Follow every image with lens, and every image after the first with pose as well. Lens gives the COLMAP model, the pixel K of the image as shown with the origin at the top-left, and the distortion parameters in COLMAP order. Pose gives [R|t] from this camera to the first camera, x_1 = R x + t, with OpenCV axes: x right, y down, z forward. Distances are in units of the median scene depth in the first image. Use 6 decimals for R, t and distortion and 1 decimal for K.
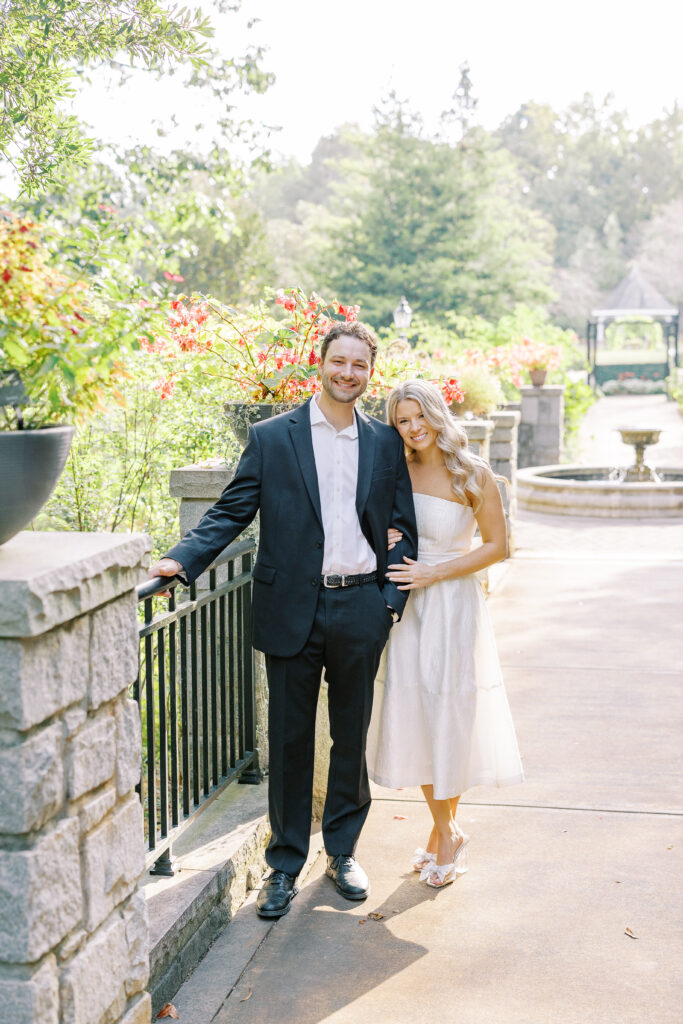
lens RADIAL K [[1488.1, 0, 341.5], [0, 1488.1, 512.0], [0, 0, 1]] dist [0.011209, -0.027778]
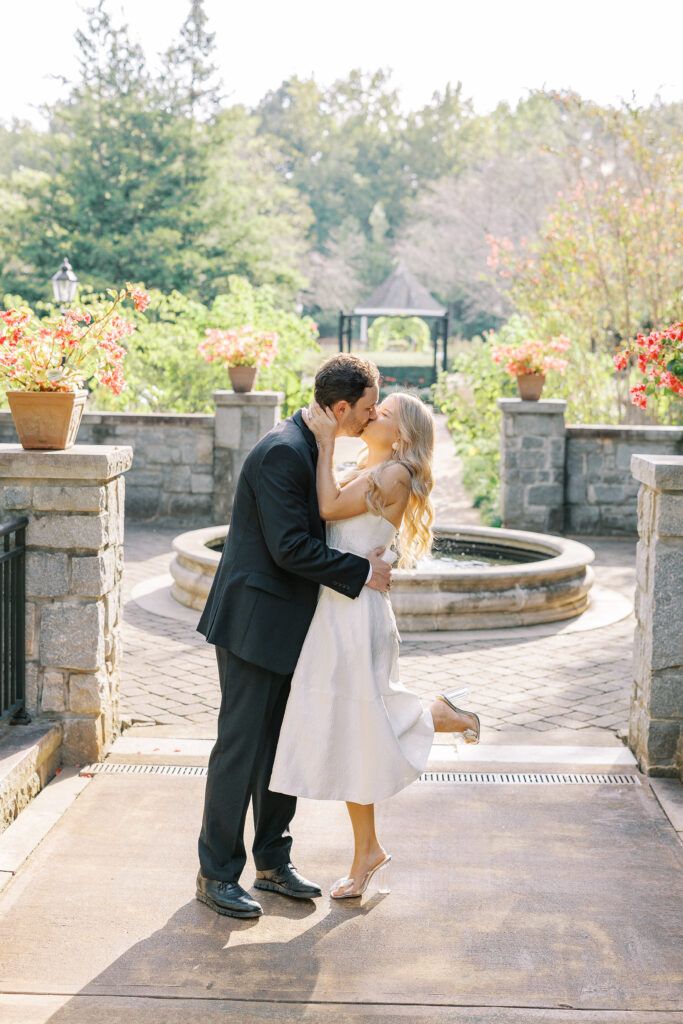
lens RADIAL K [[1488.1, 0, 341.5], [0, 1488.1, 512.0], [0, 0, 1]] dist [0.011209, -0.027778]
pose [[0.988023, 0.016207, 0.153455, 0.040546], [-0.016175, 0.999868, -0.001453, -0.016552], [-0.153459, -0.001047, 0.988155, 0.182714]]
